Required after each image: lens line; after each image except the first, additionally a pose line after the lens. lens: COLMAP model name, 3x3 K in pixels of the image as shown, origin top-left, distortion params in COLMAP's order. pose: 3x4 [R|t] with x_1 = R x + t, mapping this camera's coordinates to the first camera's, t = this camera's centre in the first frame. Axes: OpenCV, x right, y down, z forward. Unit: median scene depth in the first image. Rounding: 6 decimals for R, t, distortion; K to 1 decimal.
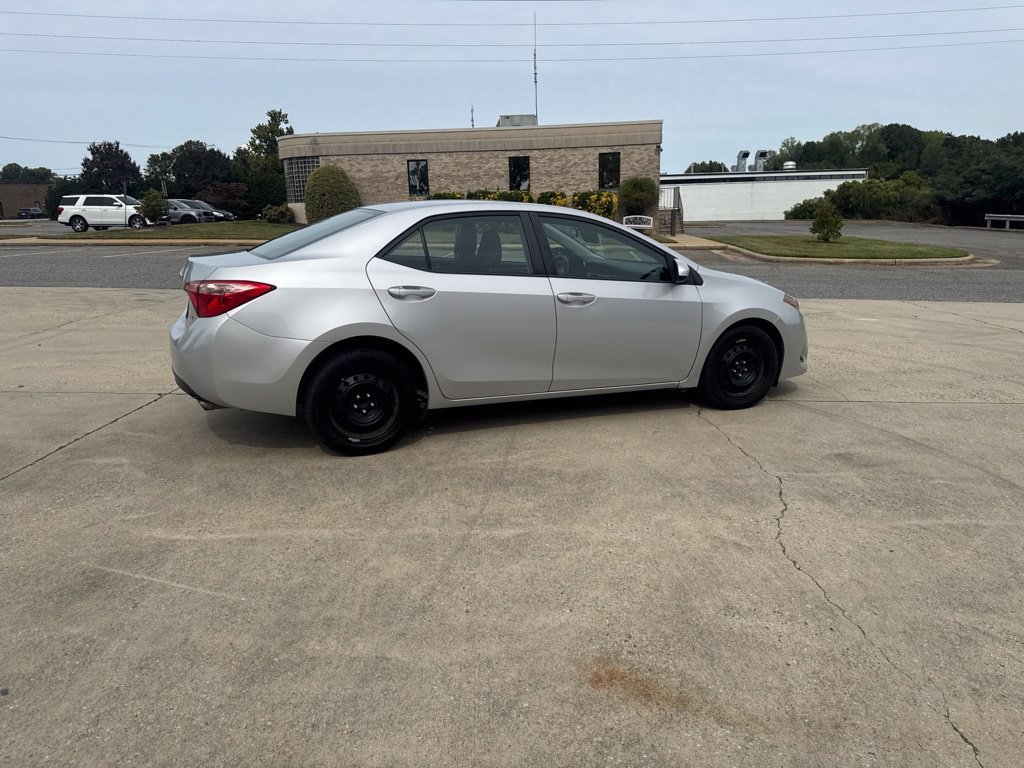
lens RADIAL K [[711.3, 0, 512.0], [0, 711.3, 384.0], [0, 0, 1]] dist [0.103553, -0.157314]
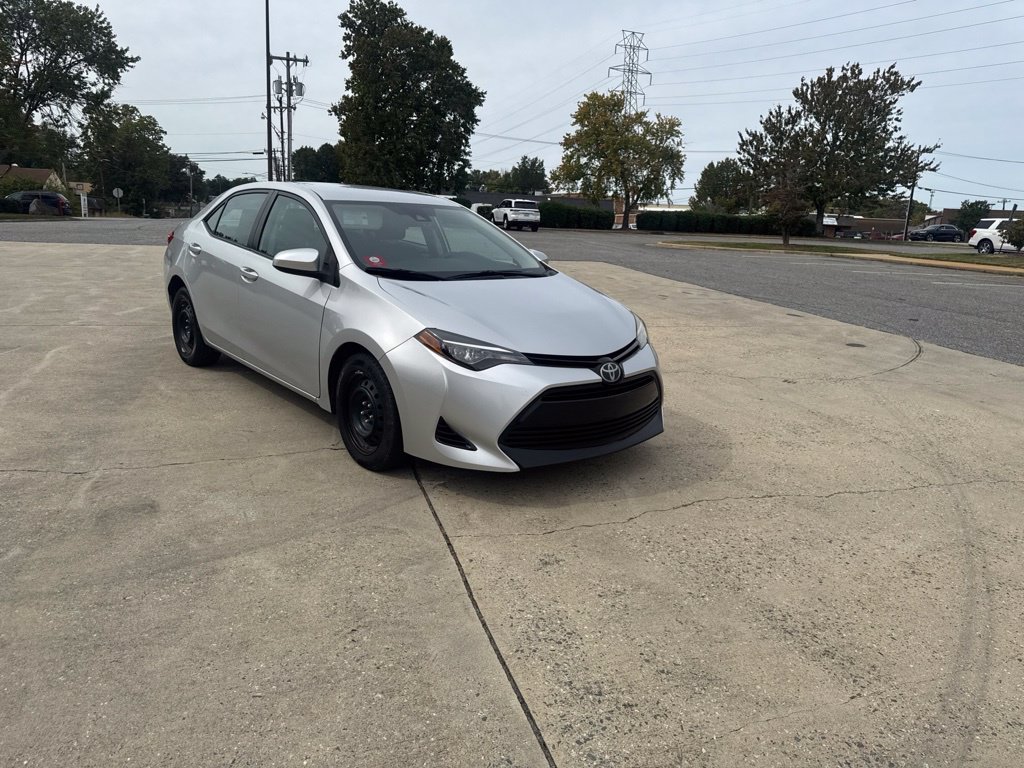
lens RADIAL K [[711.2, 0, 515.2], [0, 711.2, 380.8], [0, 0, 1]] dist [0.052559, -0.075132]
pose [[0.311480, 0.235867, -0.920515, 0.175155], [-0.271444, 0.950427, 0.151682, -0.034621], [0.910658, 0.202622, 0.360063, 0.149966]]
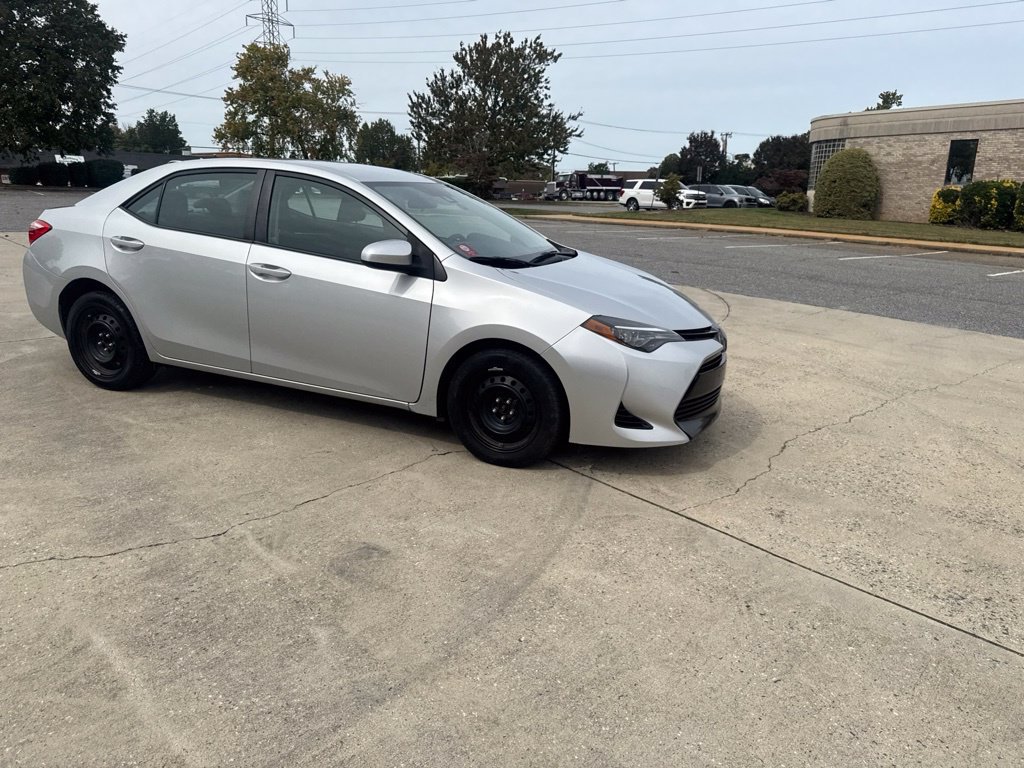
lens RADIAL K [[714.7, 0, 508.9], [0, 714.7, 392.9], [0, 0, 1]] dist [0.042724, -0.053825]
pose [[0.696330, 0.222572, -0.682339, 0.136042], [-0.204710, 0.972801, 0.108410, -0.019469], [0.687909, 0.064192, 0.722953, 0.086416]]
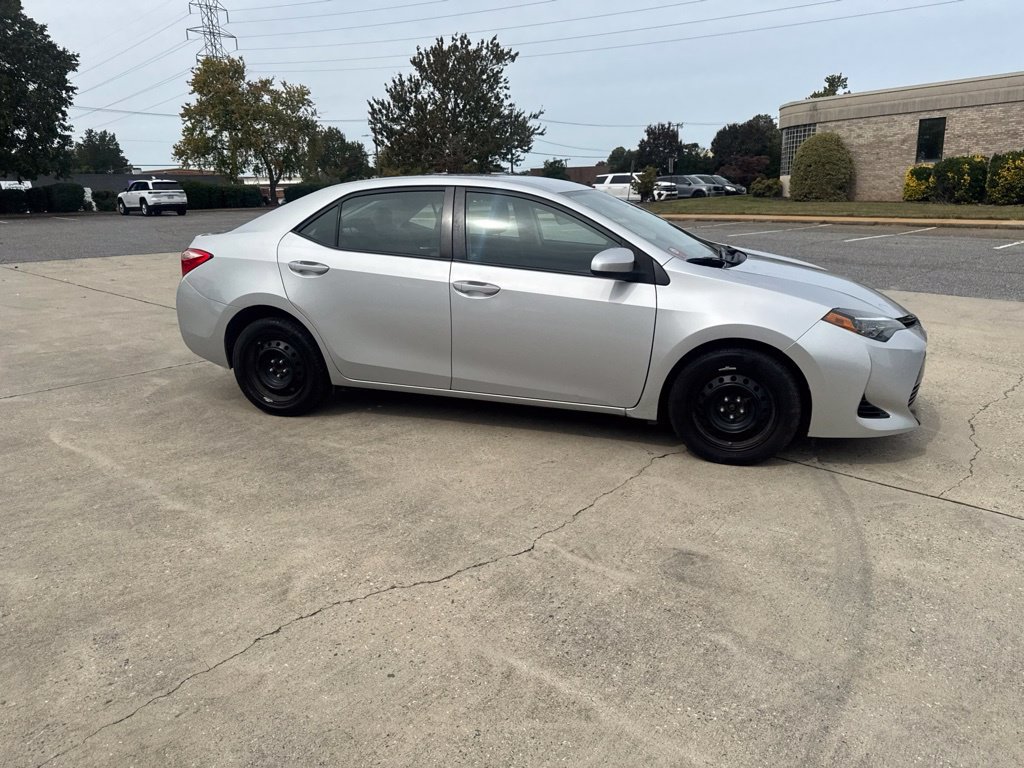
lens RADIAL K [[714.7, 0, 508.9], [0, 714.7, 392.9], [0, 0, 1]] dist [0.042724, -0.053825]
pose [[0.743197, 0.172303, -0.646506, 0.104374], [-0.141826, 0.984883, 0.099448, -0.012857], [0.653868, 0.017782, 0.756399, 0.055839]]
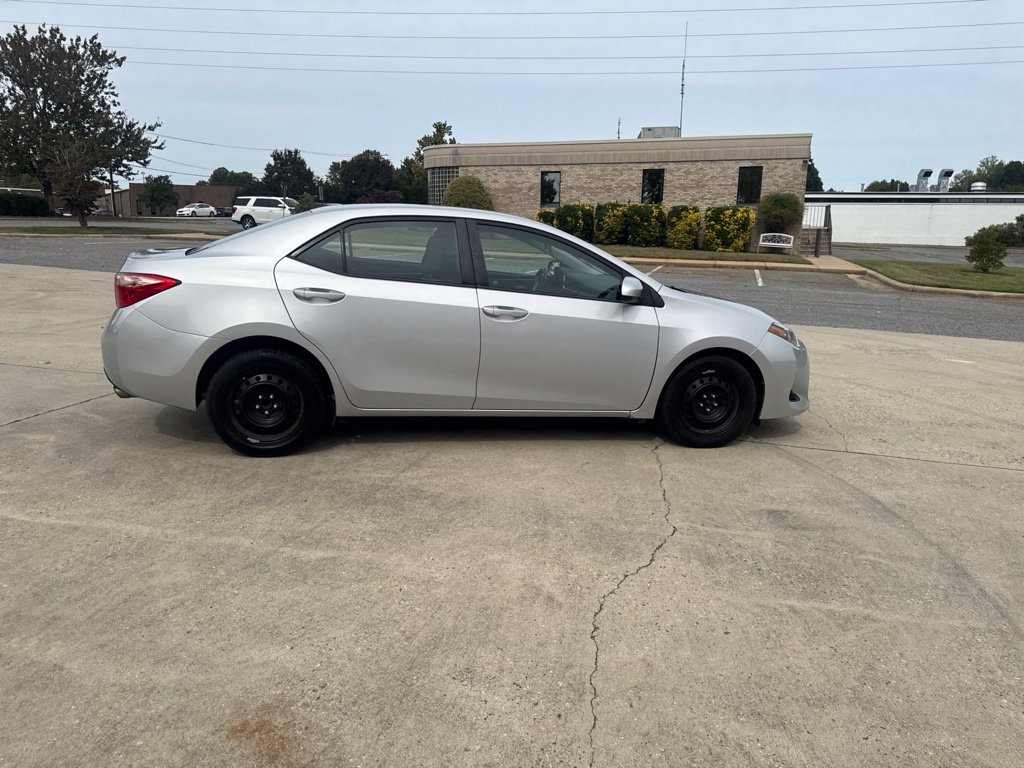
lens RADIAL K [[717.5, 0, 512.0], [0, 717.5, 384.0], [0, 0, 1]] dist [0.036904, -0.042203]
pose [[0.976213, 0.081023, -0.201107, 0.043944], [-0.084241, 0.996417, -0.007482, -0.003006], [0.199781, 0.024245, 0.979541, 0.012826]]
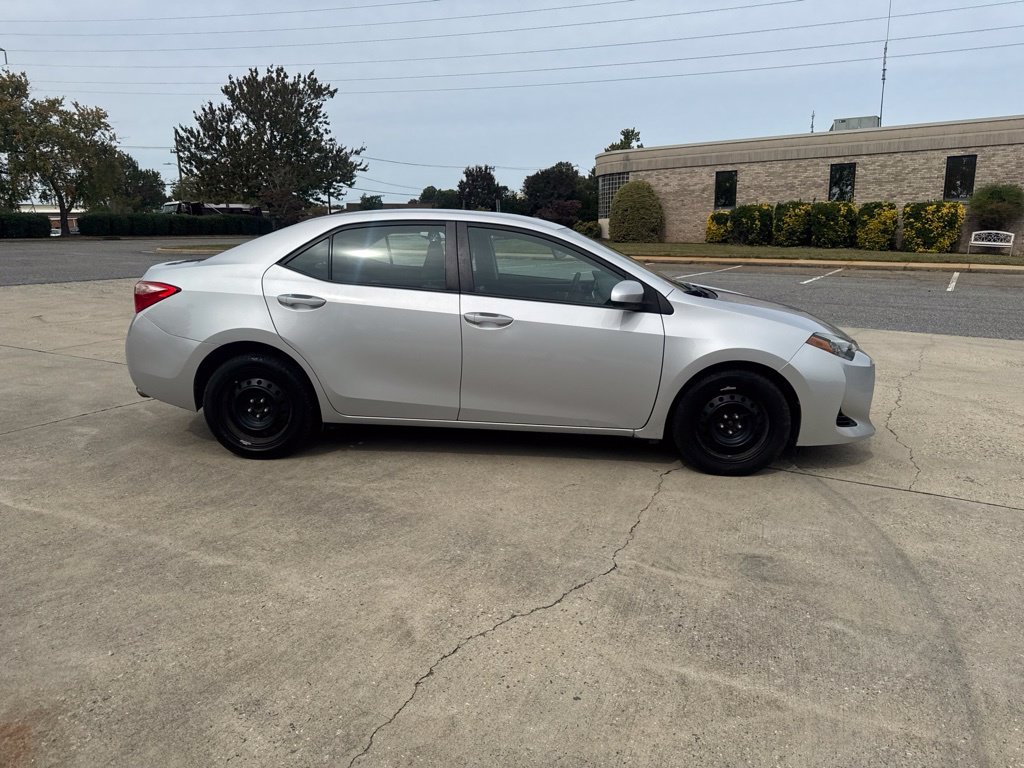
lens RADIAL K [[717.5, 0, 512.0], [0, 717.5, 384.0], [0, 0, 1]] dist [0.036904, -0.042203]
pose [[0.888297, 0.104033, -0.447331, 0.077473], [-0.112644, 0.993608, 0.007392, -0.007490], [0.445240, 0.043823, 0.894338, 0.033716]]
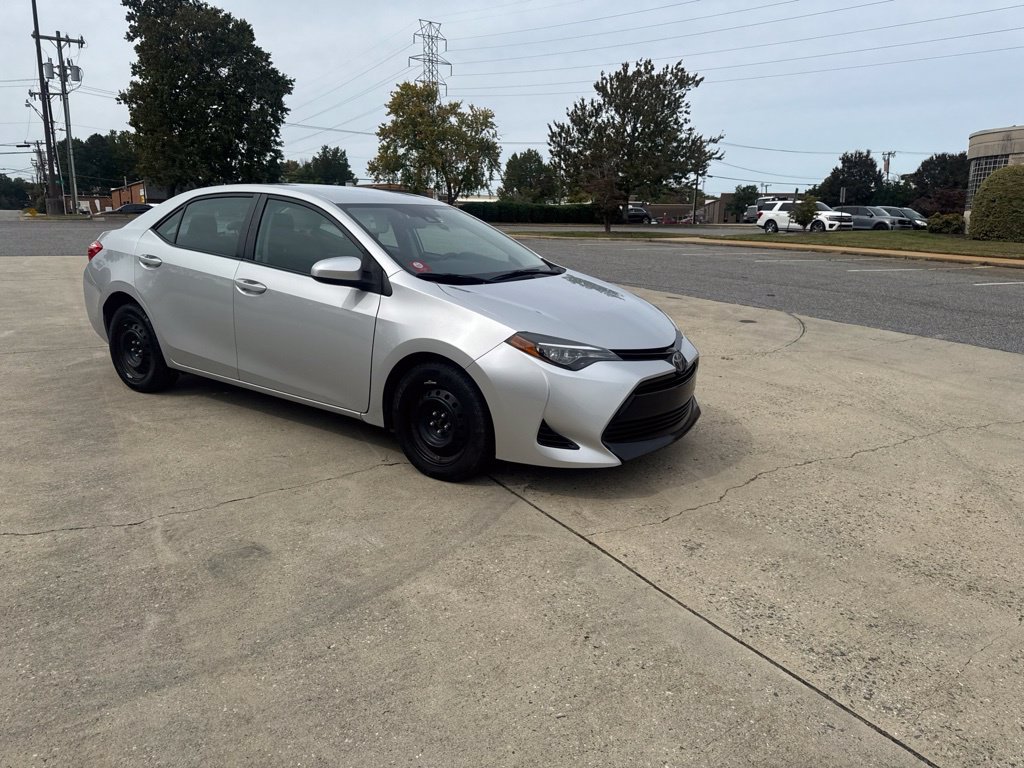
lens RADIAL K [[711.7, 0, 512.0], [0, 711.7, 384.0], [0, 0, 1]] dist [0.040758, -0.048860]
pose [[0.544305, 0.214012, -0.811129, 0.157319], [-0.222213, 0.969154, 0.106590, -0.025562], [0.808921, 0.122226, 0.575072, 0.112248]]
